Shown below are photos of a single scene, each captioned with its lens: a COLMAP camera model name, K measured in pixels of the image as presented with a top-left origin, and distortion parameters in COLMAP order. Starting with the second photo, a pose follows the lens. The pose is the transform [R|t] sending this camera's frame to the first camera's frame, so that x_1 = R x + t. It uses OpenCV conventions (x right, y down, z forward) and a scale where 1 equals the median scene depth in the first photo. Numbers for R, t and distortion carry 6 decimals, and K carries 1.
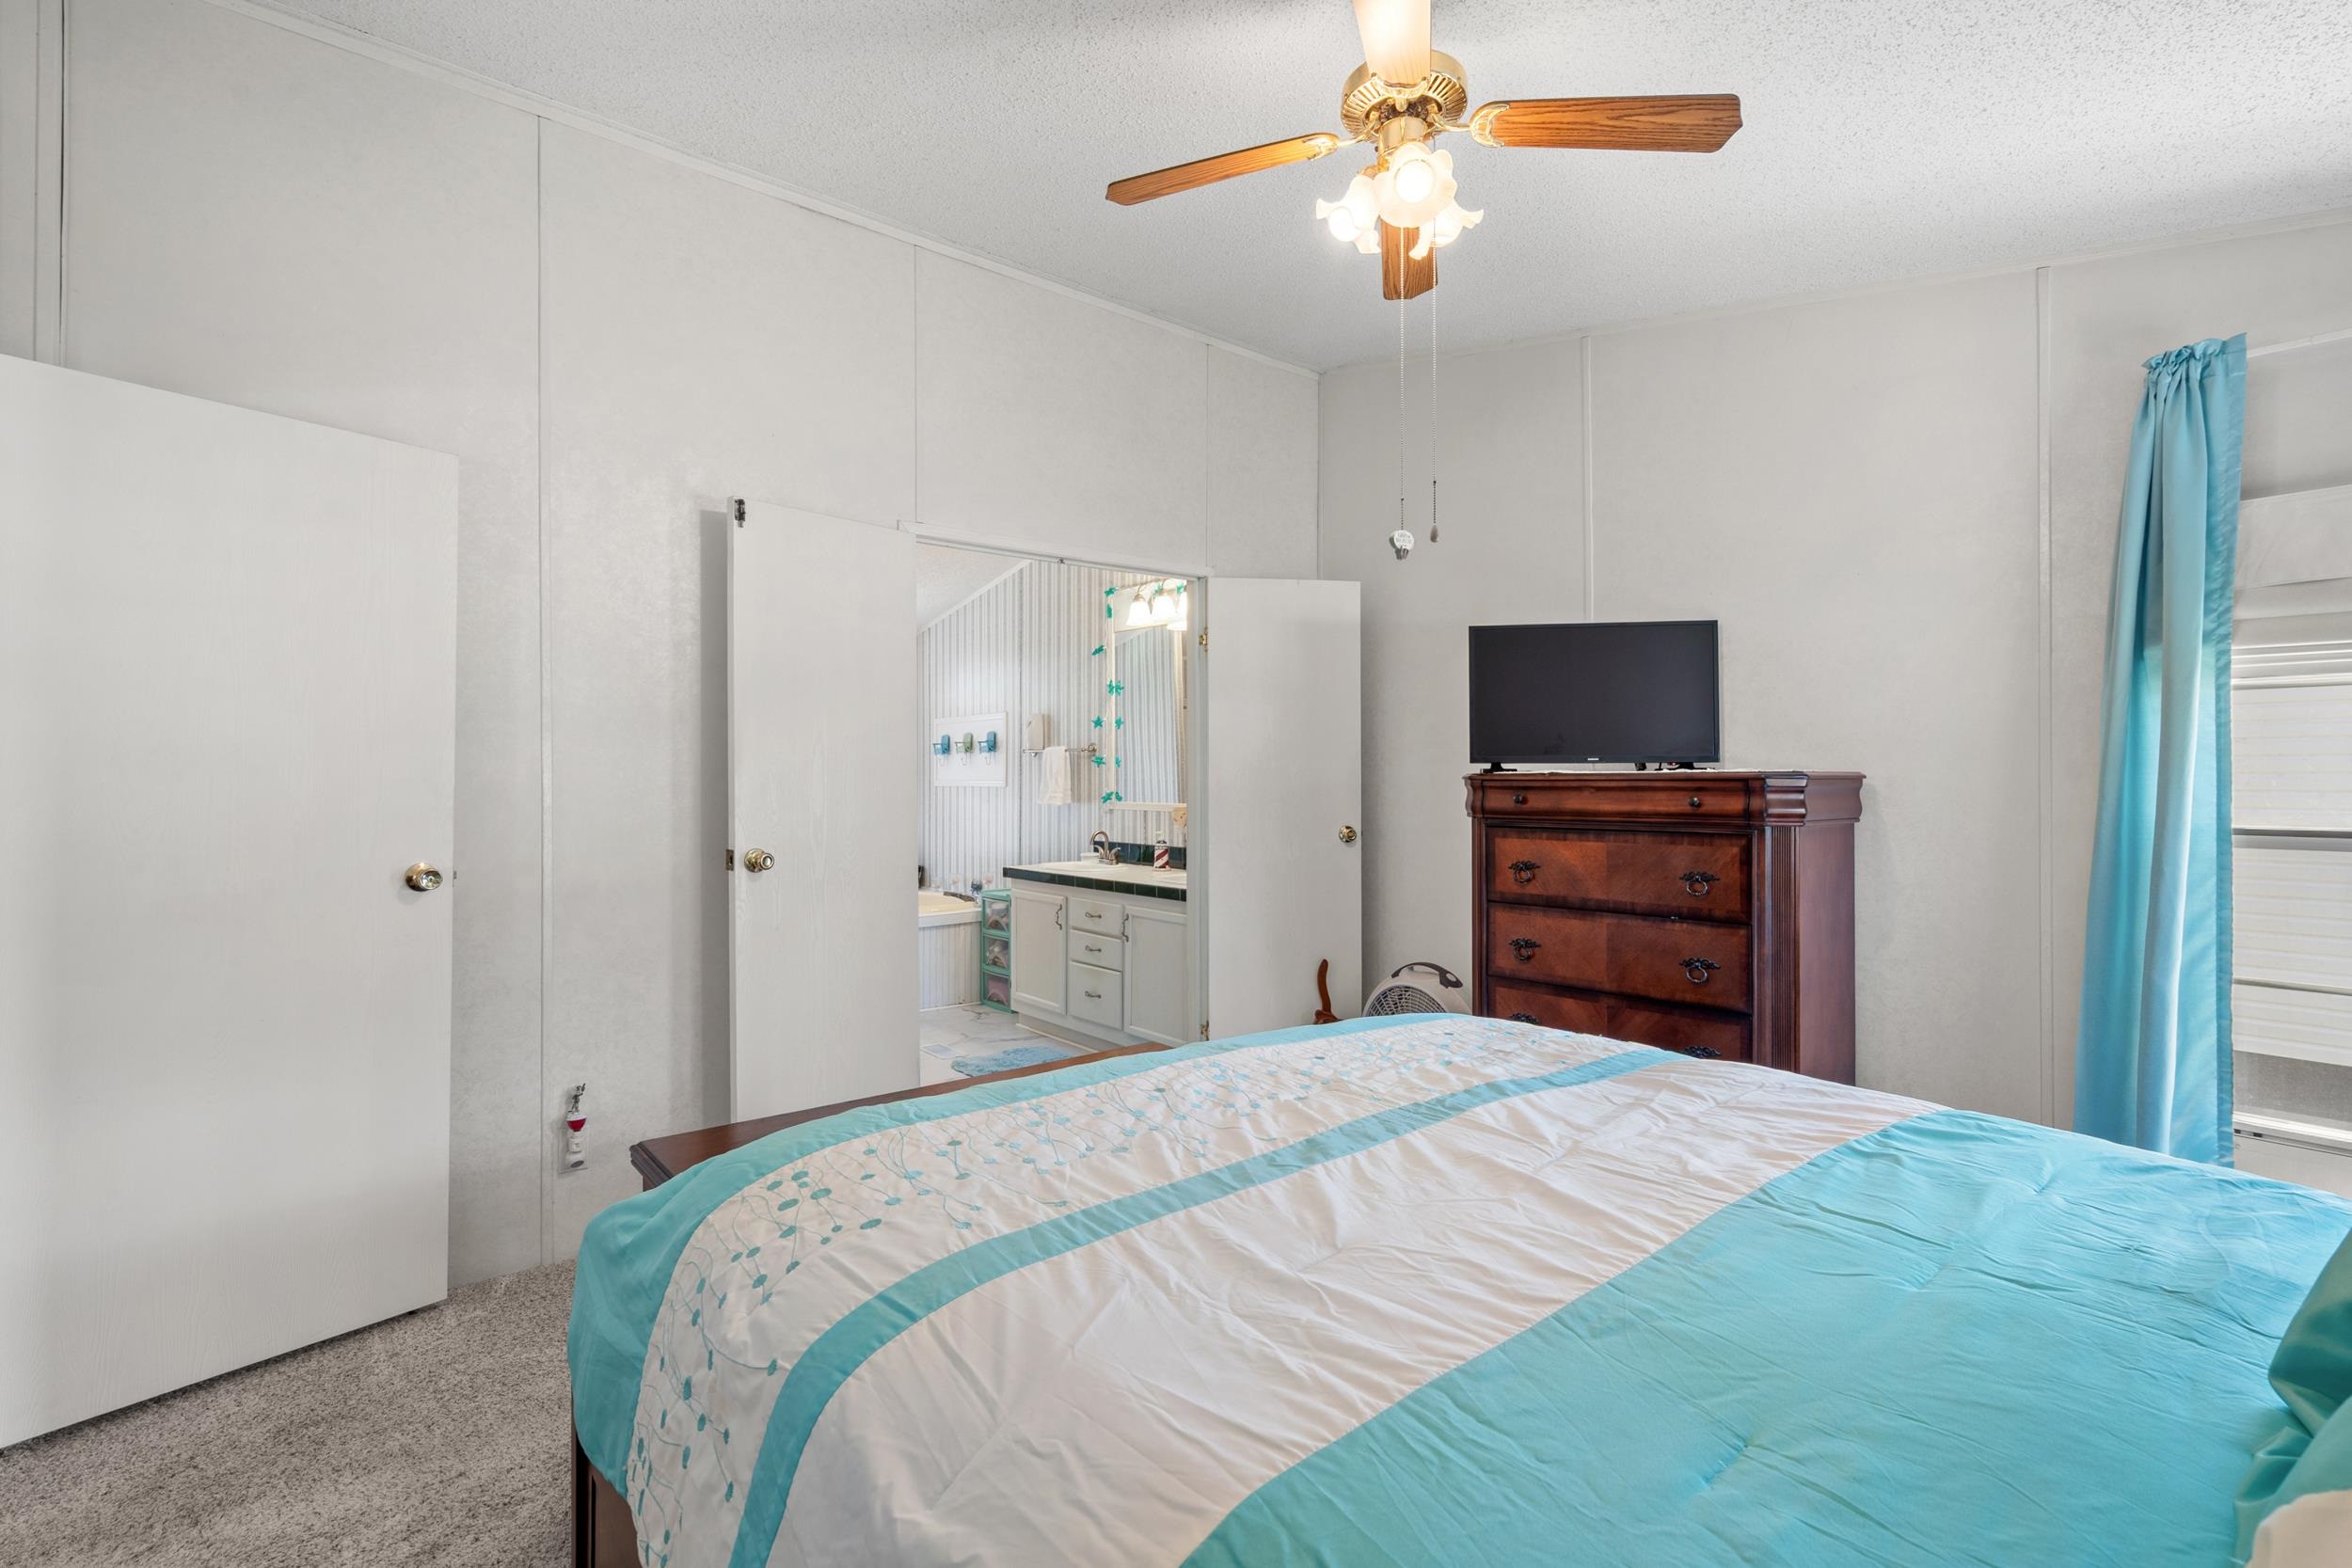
lens RADIAL K [[1066.5, 0, 1179.7], [0, 1066.5, 789.9], [0, 0, 1]] dist [0.001356, 0.001684]
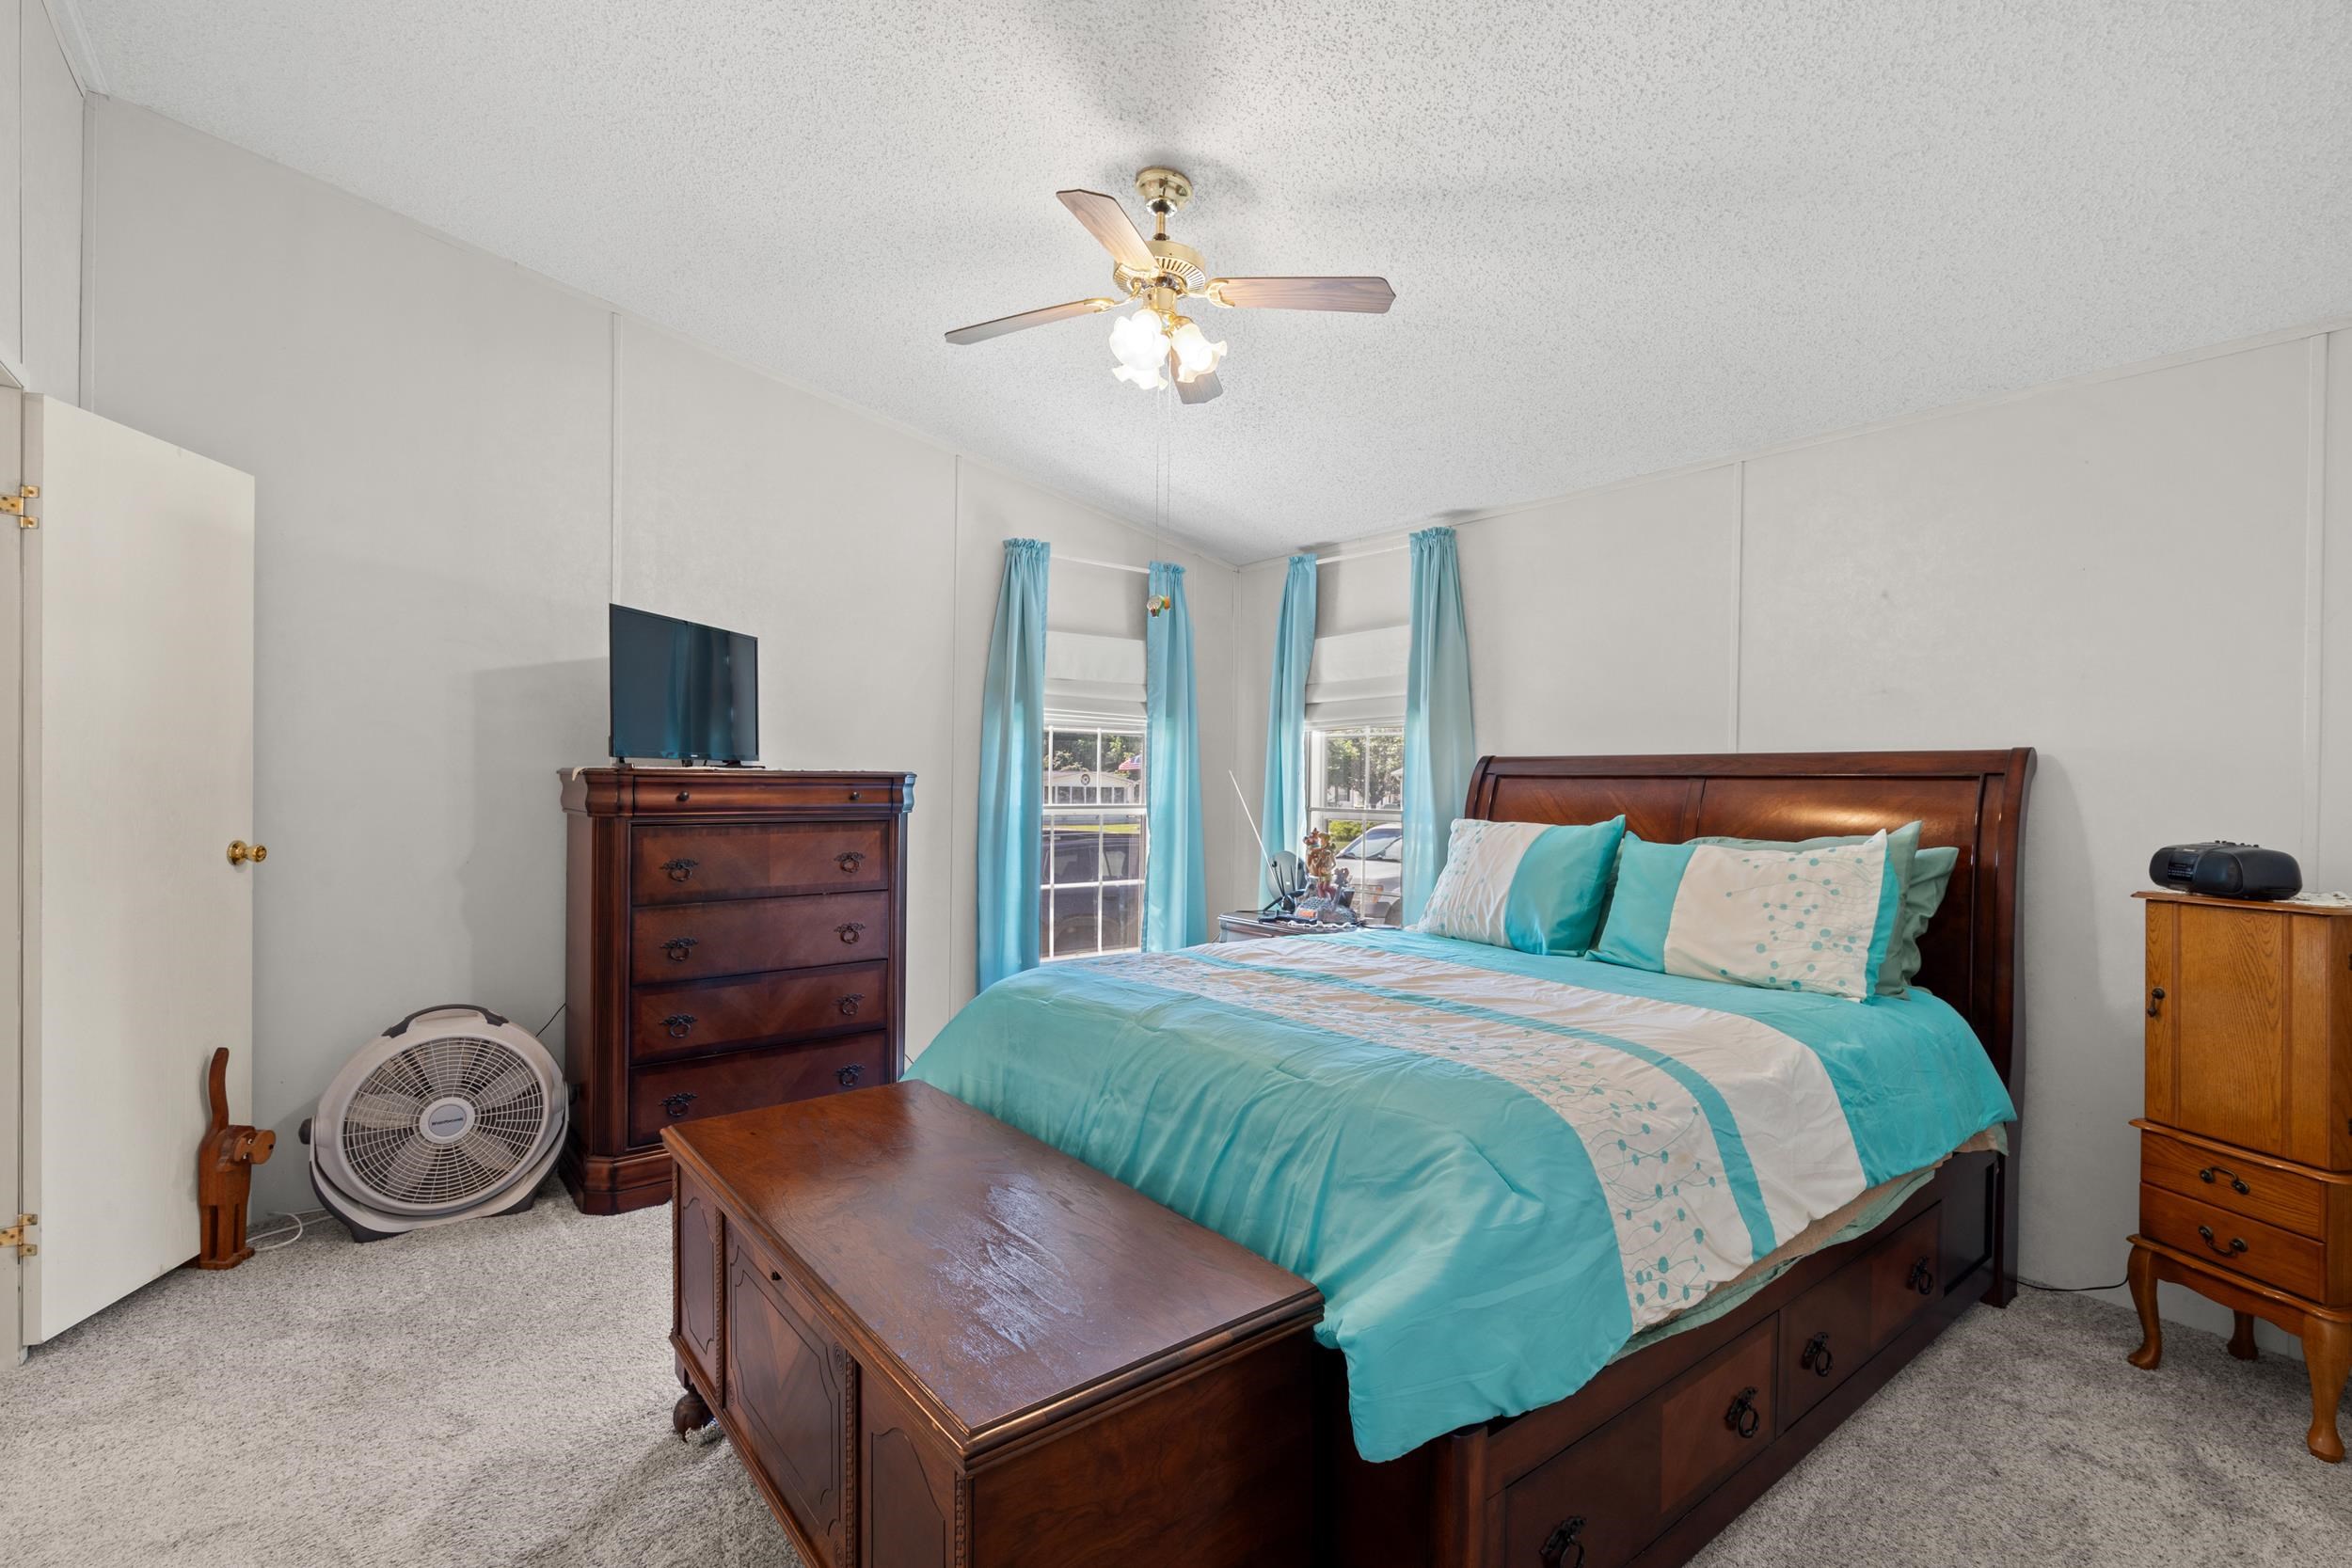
lens RADIAL K [[1066.5, 0, 1179.7], [0, 1066.5, 789.9], [0, 0, 1]] dist [0.001356, 0.001684]
pose [[0.030264, -0.013206, 0.999455, -0.632328], [-0.006856, 0.999886, 0.013419, -0.012764], [-0.999518, -0.007258, 0.030170, 0.511698]]
